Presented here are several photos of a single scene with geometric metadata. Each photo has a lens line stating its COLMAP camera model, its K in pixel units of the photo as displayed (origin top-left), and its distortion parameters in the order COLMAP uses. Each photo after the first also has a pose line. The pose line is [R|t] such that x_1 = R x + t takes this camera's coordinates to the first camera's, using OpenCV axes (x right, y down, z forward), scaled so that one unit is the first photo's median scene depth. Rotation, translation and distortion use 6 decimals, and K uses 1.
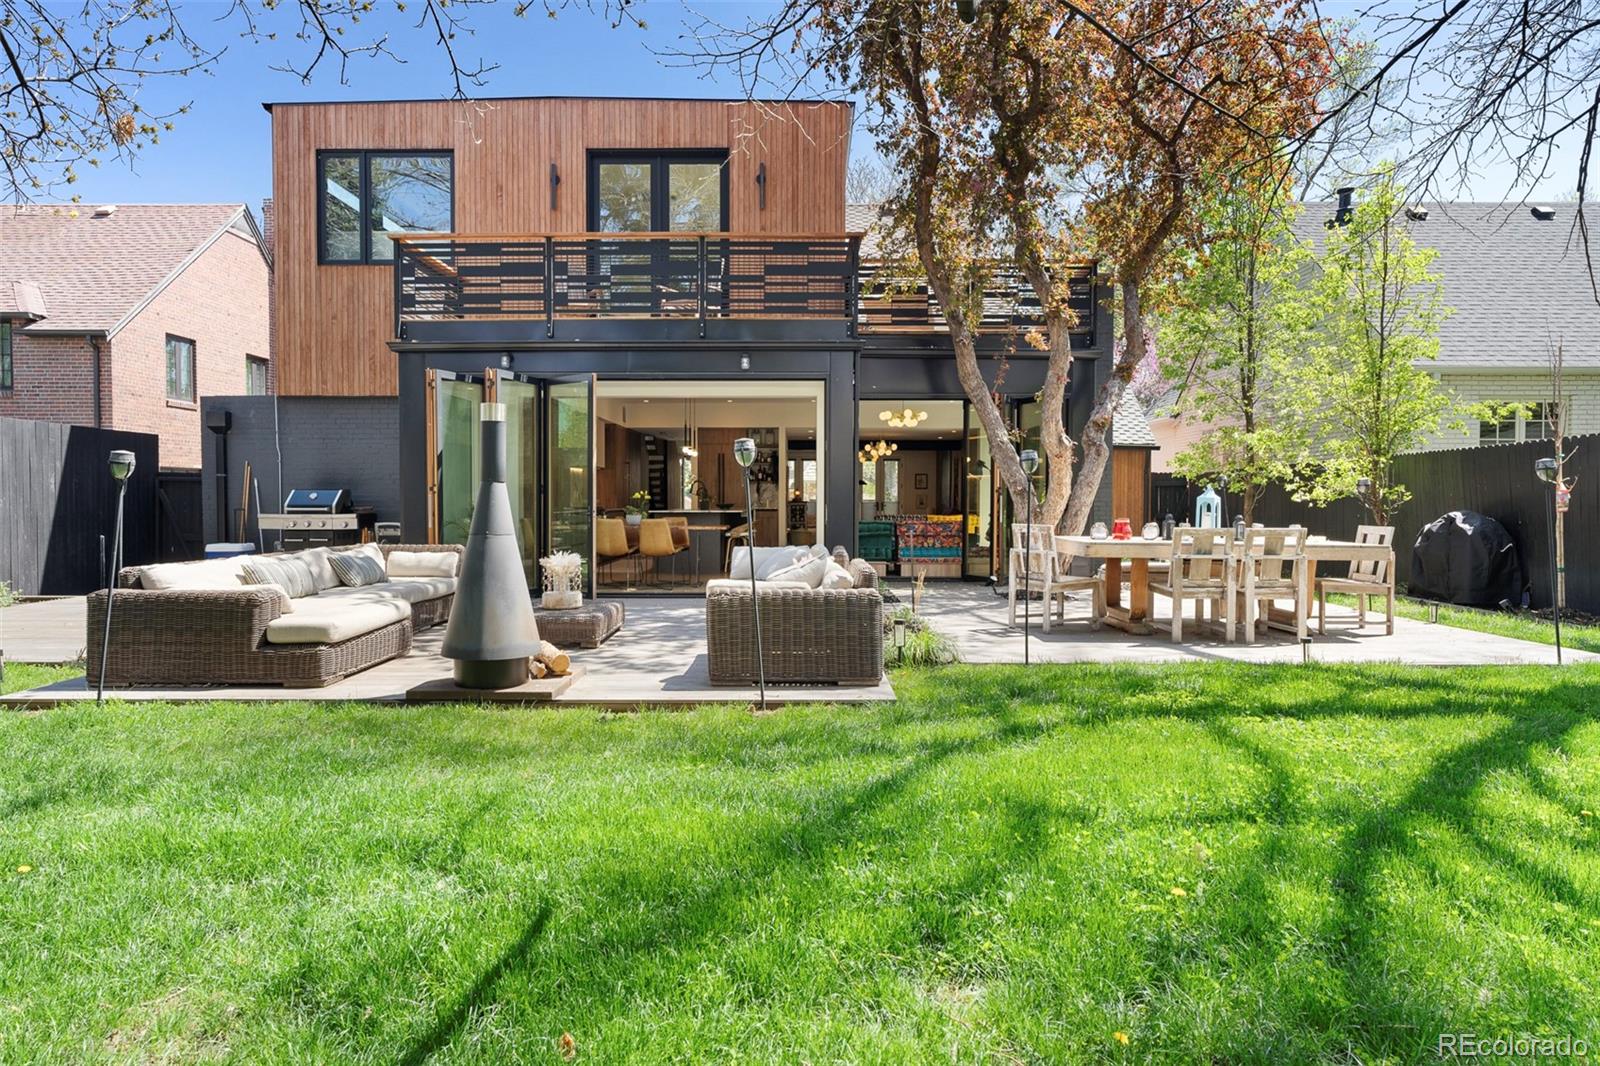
lens RADIAL K [[1016.3, 0, 800.0], [0, 1016.3, 533.0], [0, 0, 1]] dist [0.001215, 0.000921]
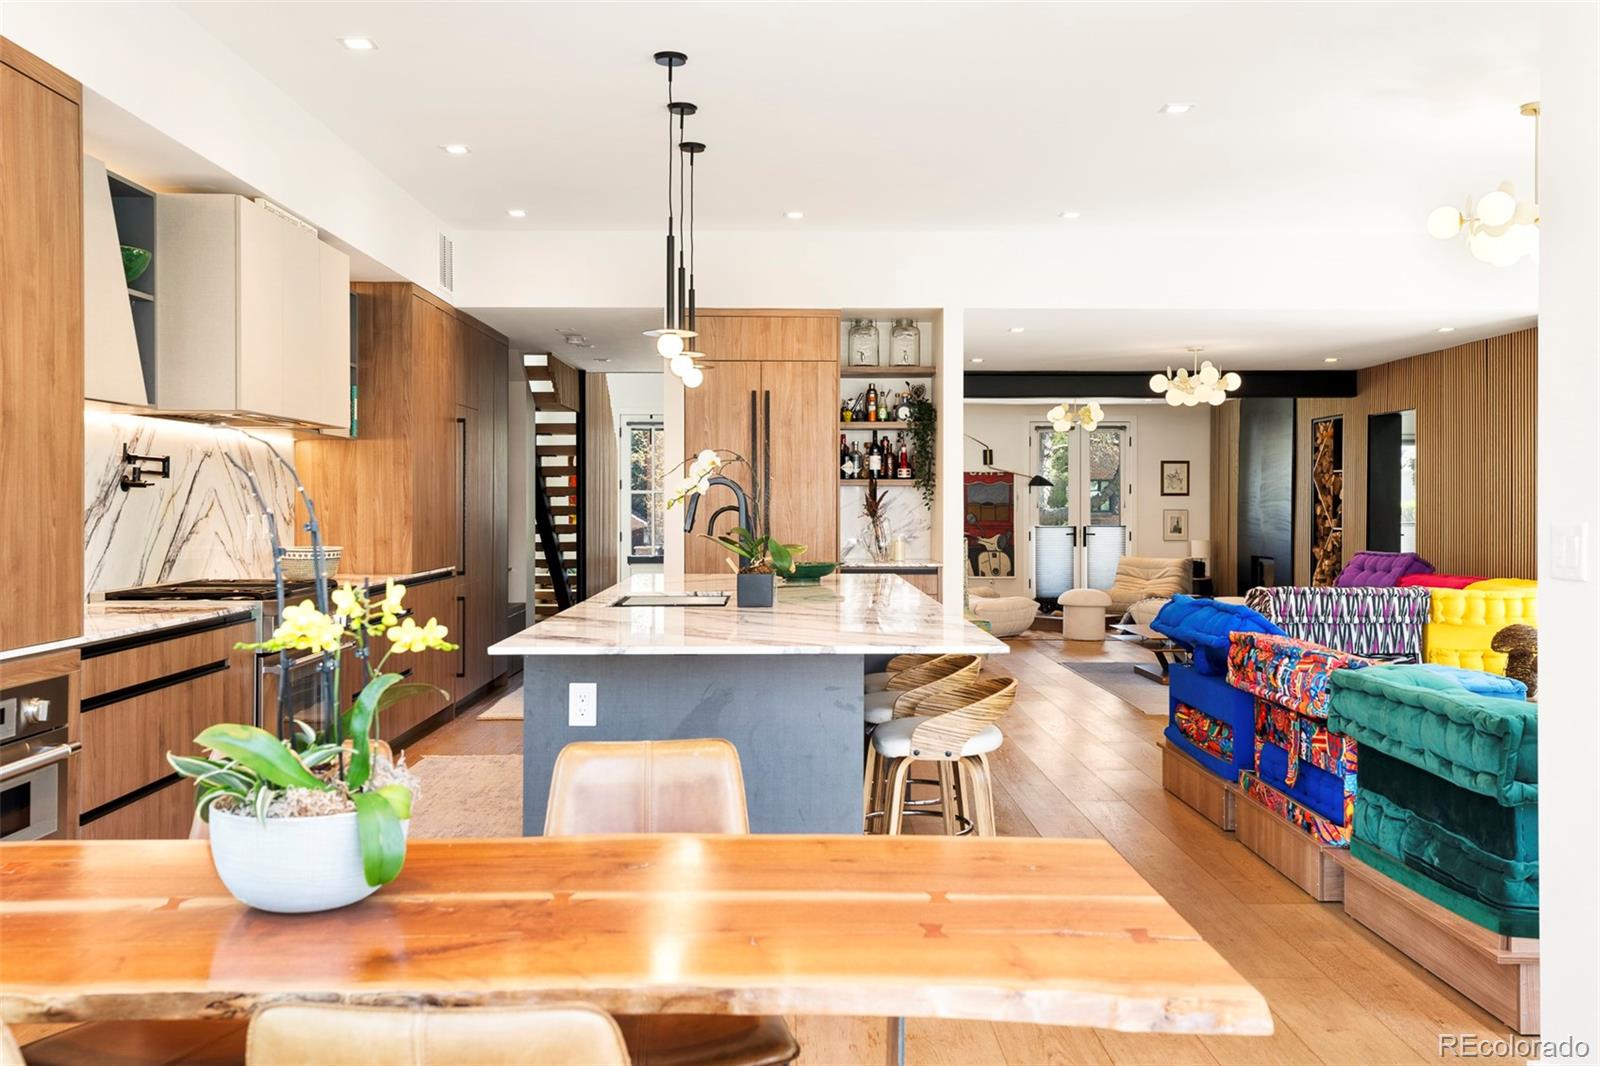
lens RADIAL K [[1343.3, 0, 800.0], [0, 1343.3, 533.0], [0, 0, 1]] dist [0.008542, 0.012053]
pose [[0.999555, -0.000812, 0.029823, -0.068627], [0.001079, 0.999960, -0.008929, -0.027370], [-0.029814, 0.008957, 0.999515, 0.518650]]
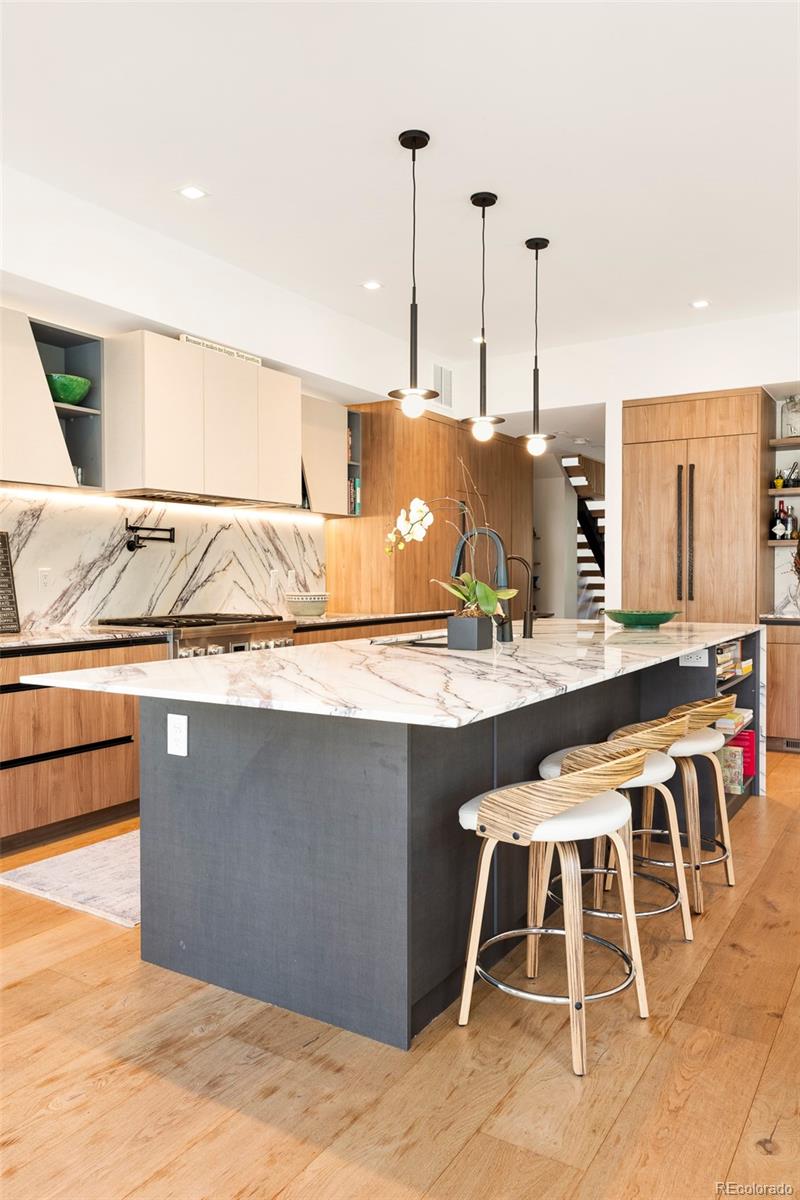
lens RADIAL K [[842.9, 0, 400.0], [0, 842.9, 600.0], [0, 0, 1]] dist [0.000385, 0.000793]
pose [[0.857883, 0.012937, -0.513682, 0.000247], [-0.013723, 0.999903, 0.002263, -0.025570], [0.513662, 0.005108, 0.857978, 0.620964]]
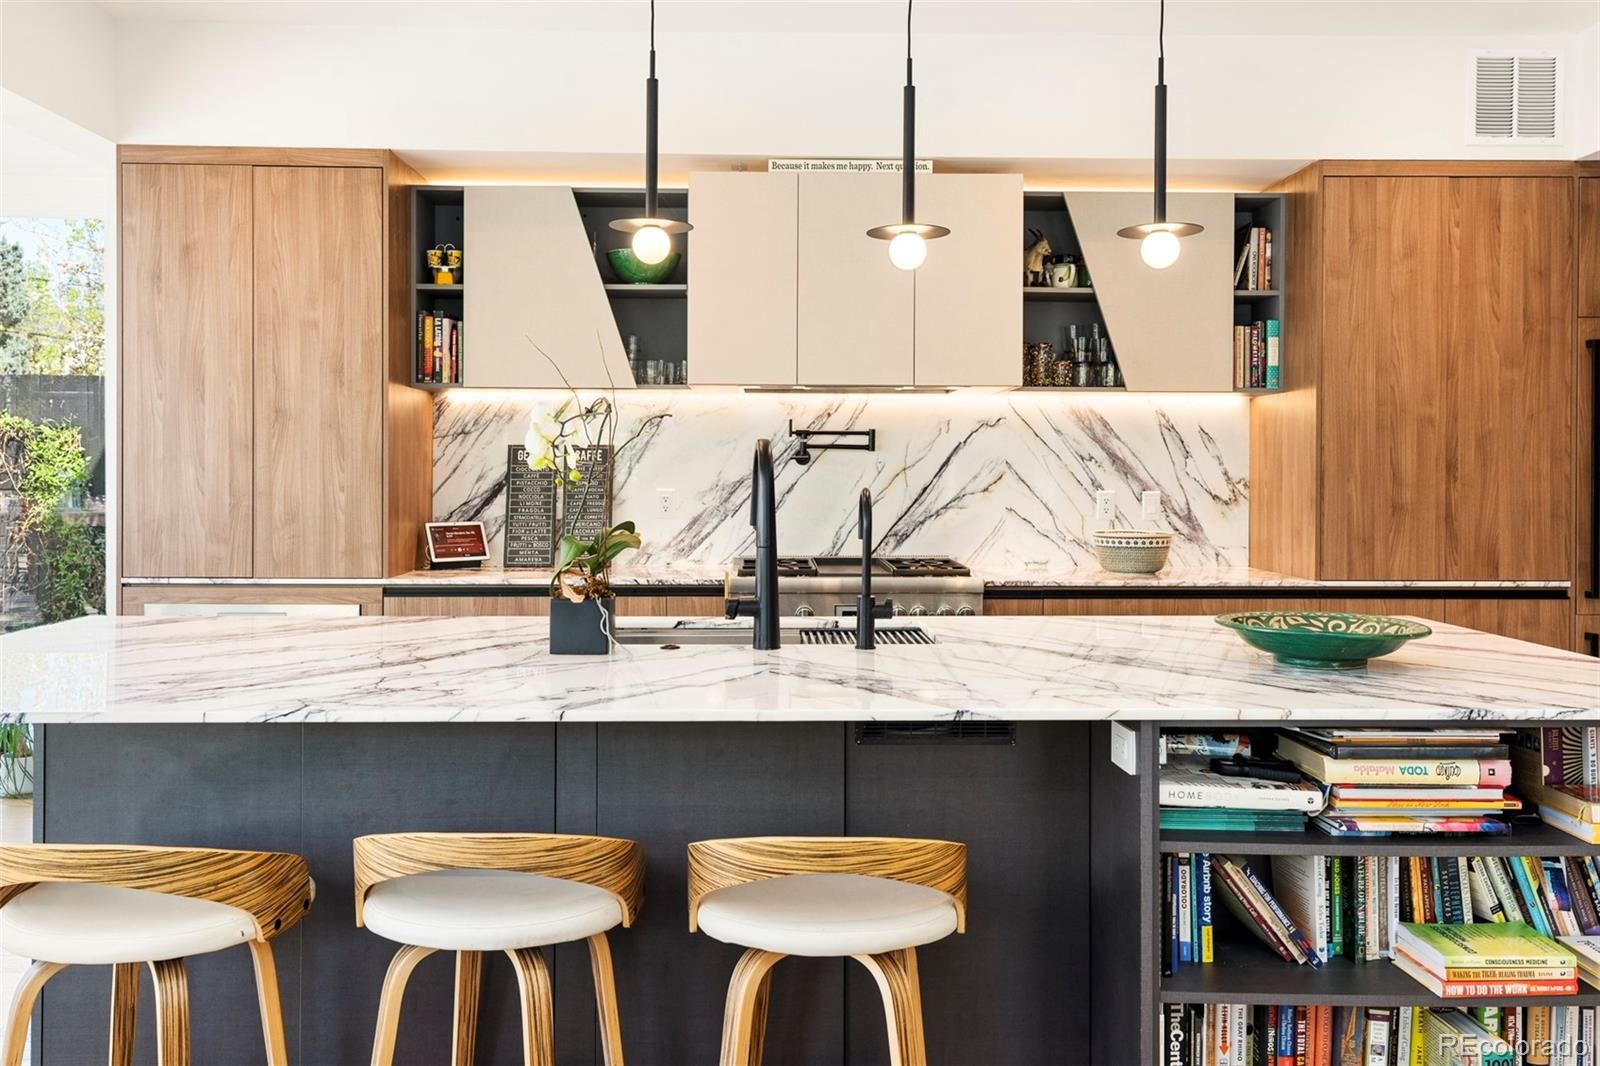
lens RADIAL K [[1267.3, 0, 800.0], [0, 1267.3, 533.0], [0, 0, 1]] dist [0.006408, 0.003409]
pose [[0.055786, 0.052964, -0.997037, 0.073759], [-0.035371, 0.998070, 0.051040, -0.037610], [0.997816, 0.032419, 0.057552, 0.778815]]
